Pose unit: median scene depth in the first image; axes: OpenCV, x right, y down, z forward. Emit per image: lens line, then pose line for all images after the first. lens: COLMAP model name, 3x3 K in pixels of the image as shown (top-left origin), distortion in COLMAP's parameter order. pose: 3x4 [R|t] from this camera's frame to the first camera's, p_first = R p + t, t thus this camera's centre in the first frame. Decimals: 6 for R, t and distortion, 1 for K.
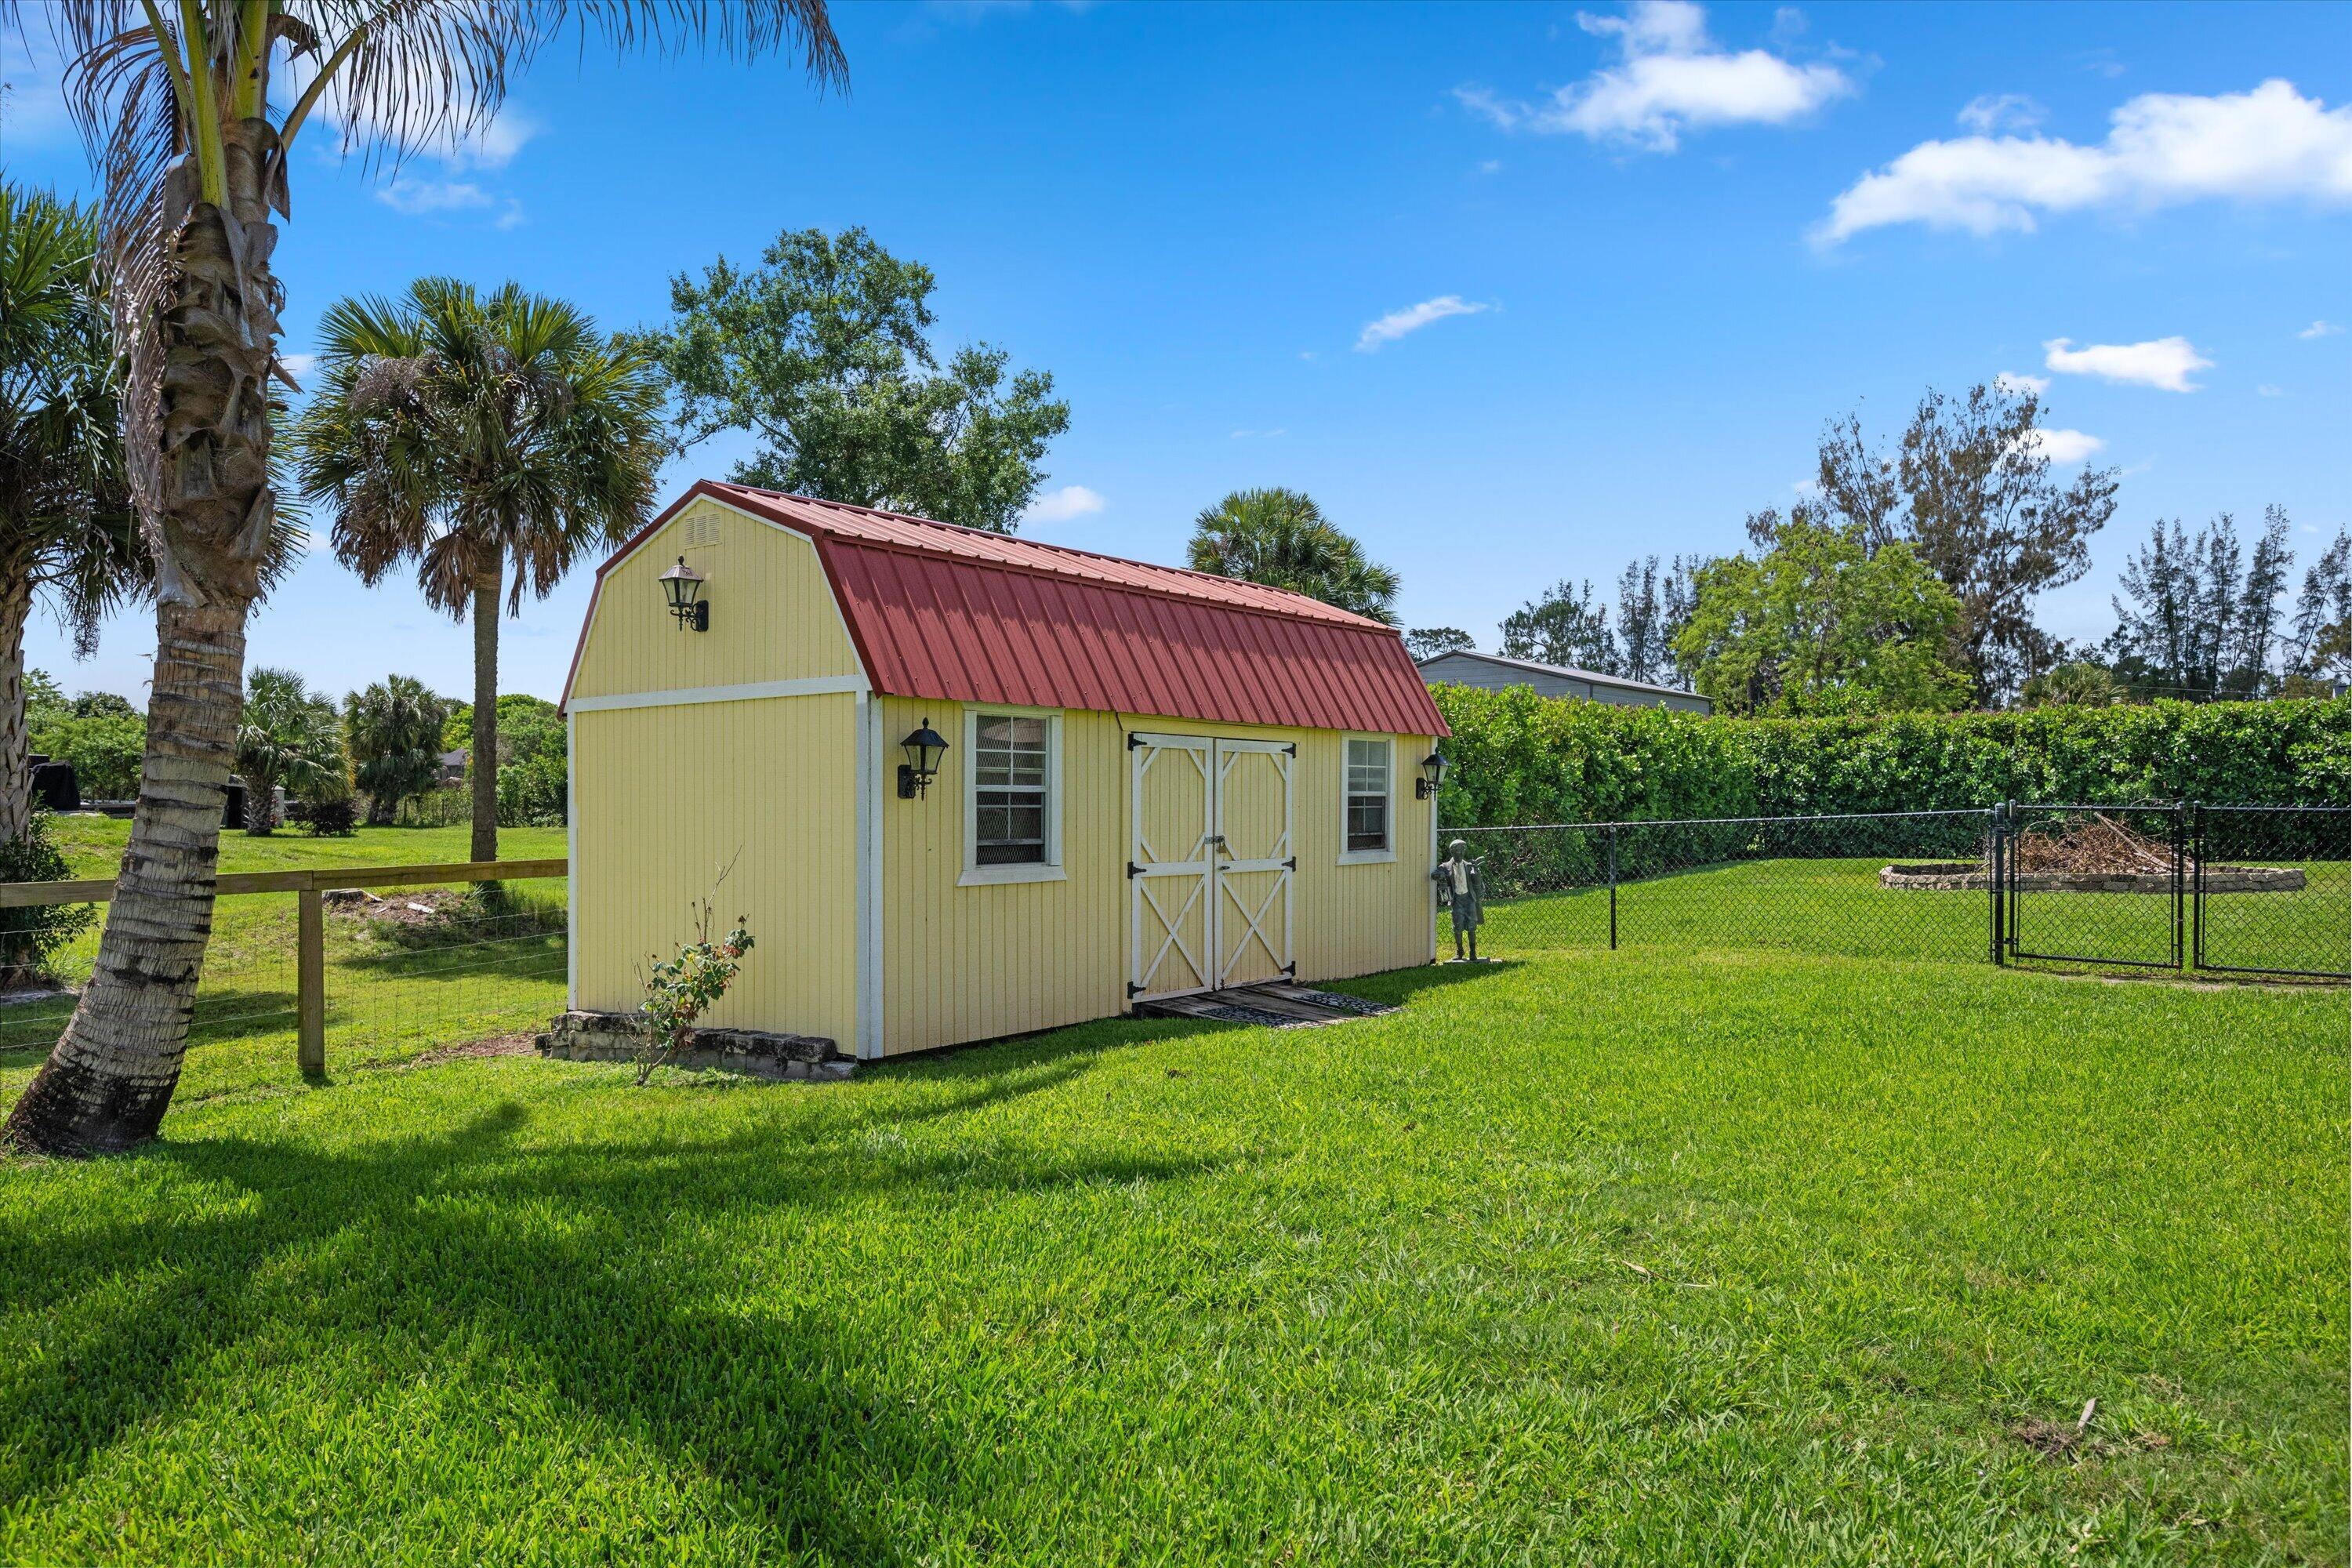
lens RADIAL K [[1442.6, 0, 1176.0], [0, 1442.6, 784.0], [0, 0, 1]] dist [-0.001937, 0.000401]
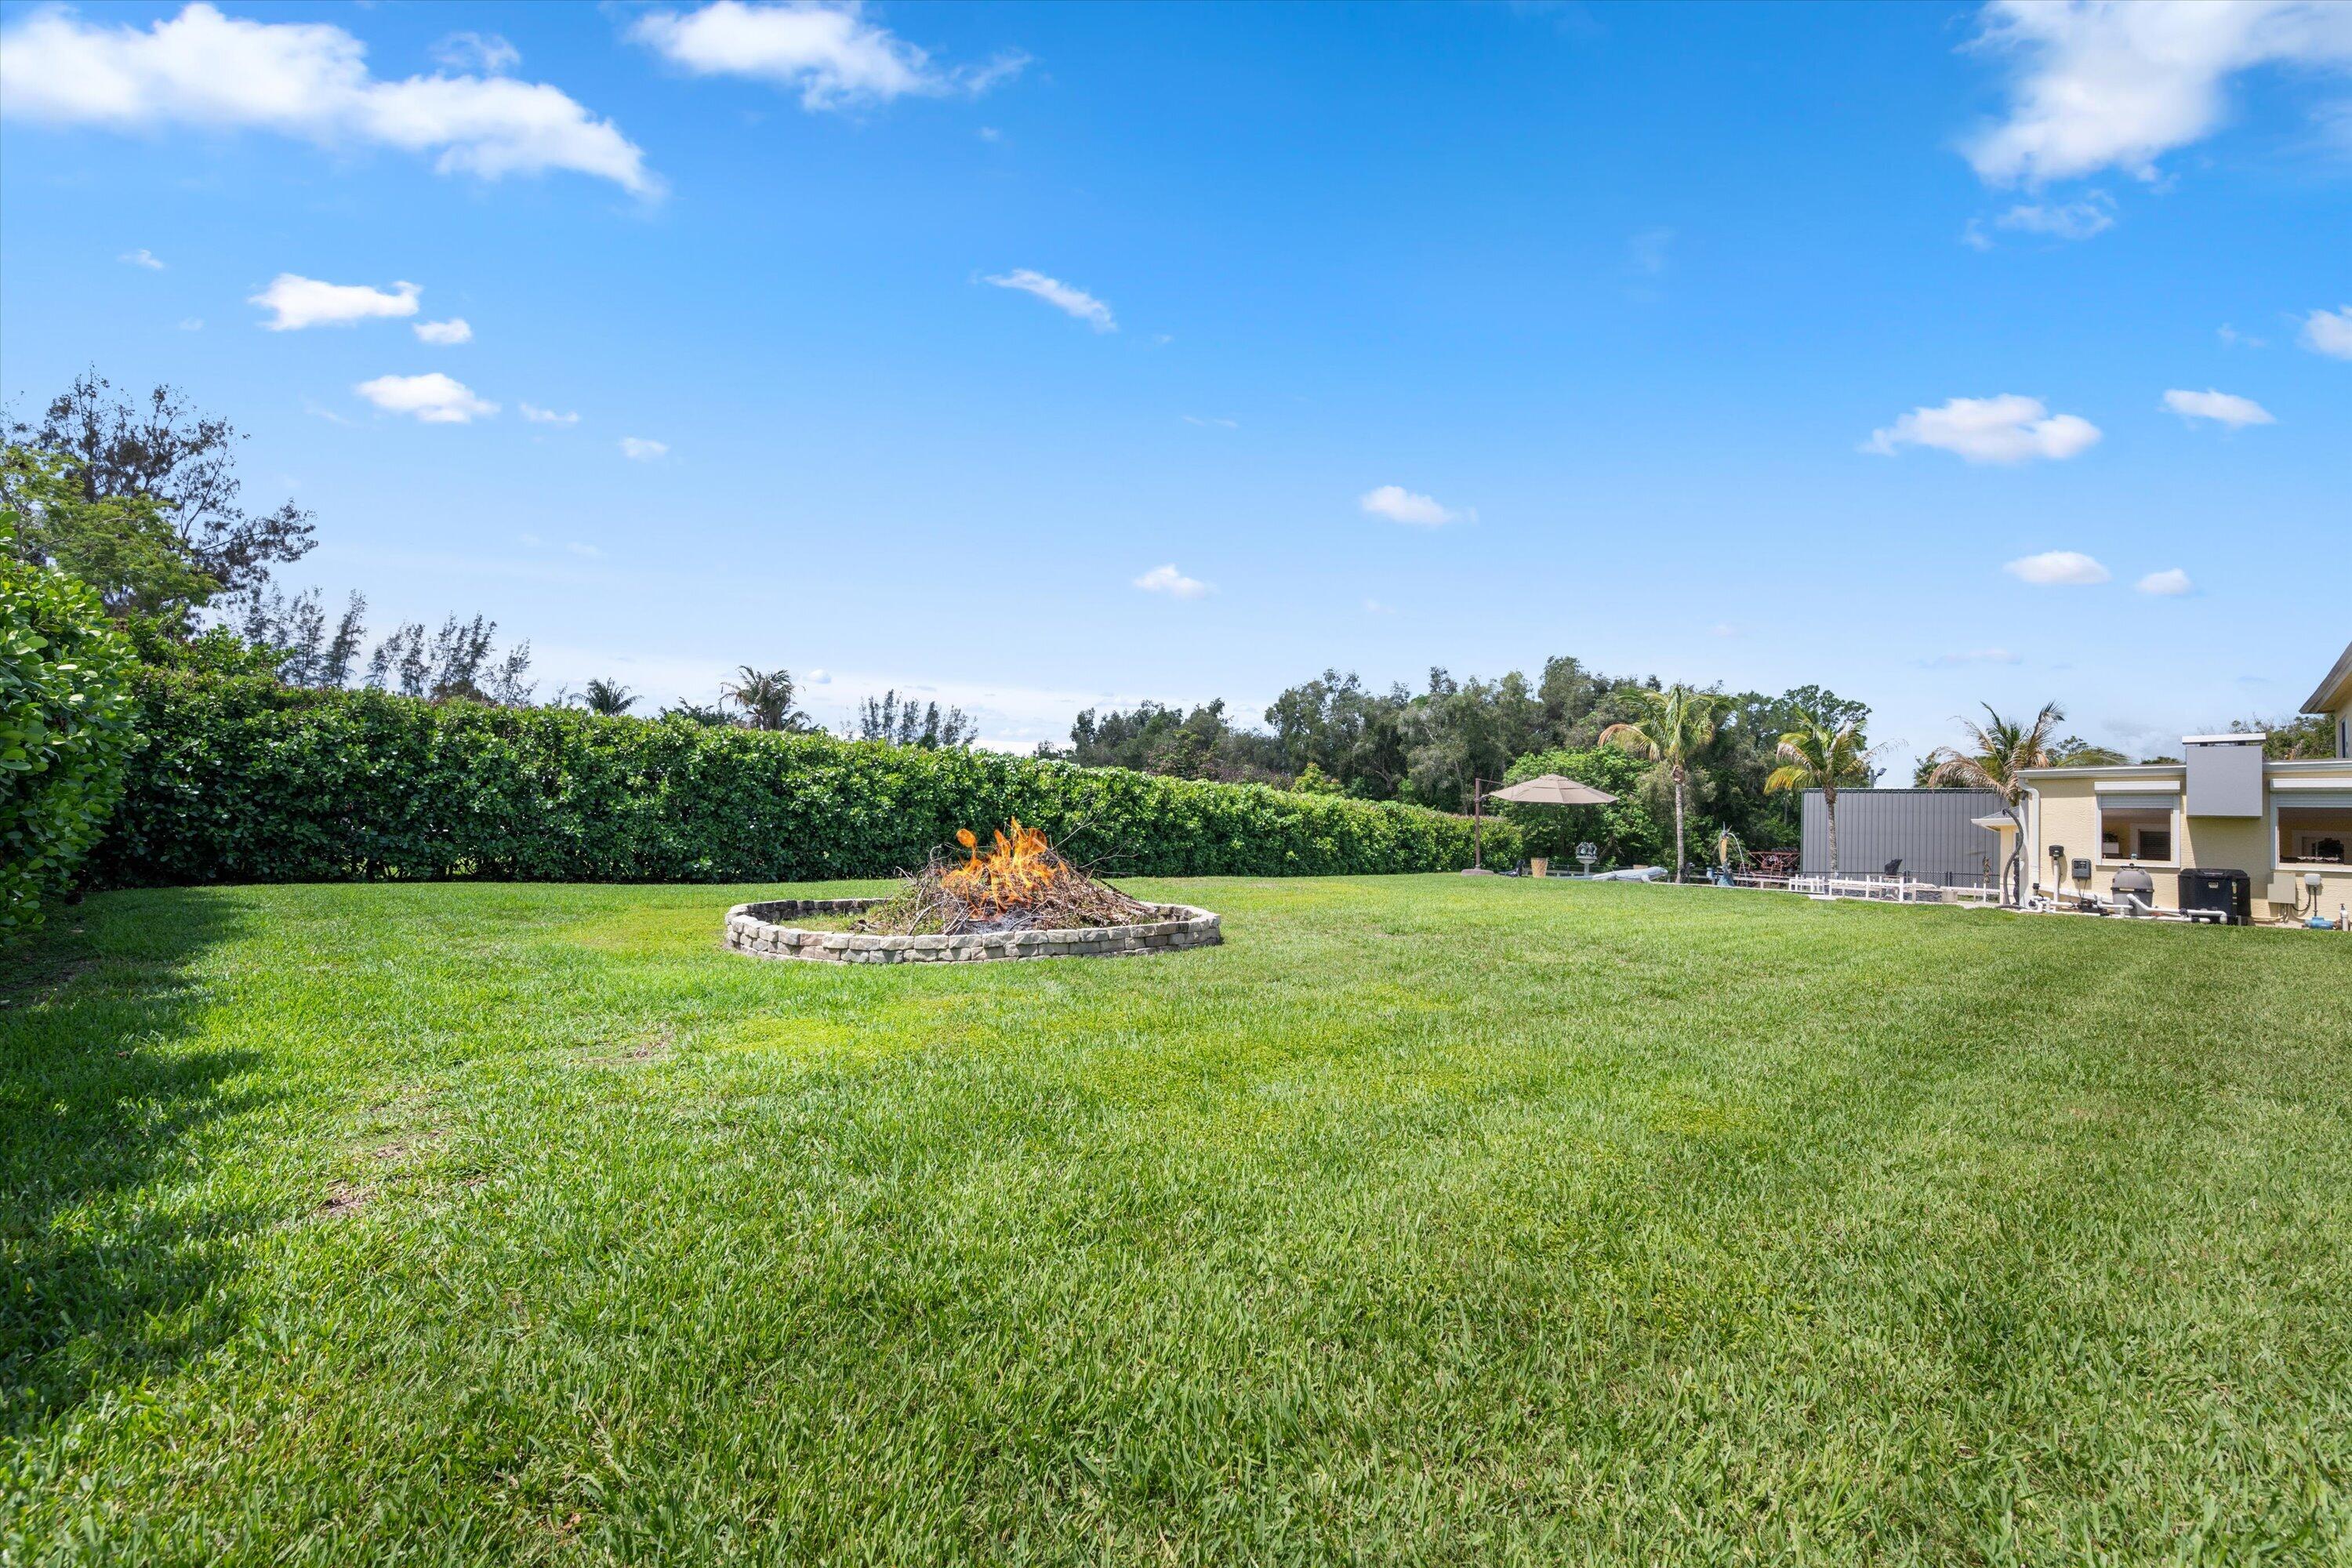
lens RADIAL K [[1009.0, 0, 1177.1], [0, 1009.0, 796.3], [0, 0, 1]] dist [-0.000781, -0.000085]
pose [[0.185221, 0.060952, 0.980805, 0.068593], [-0.052770, 0.997251, -0.052009, 0.013402], [-0.981279, -0.042124, 0.187929, 0.490104]]
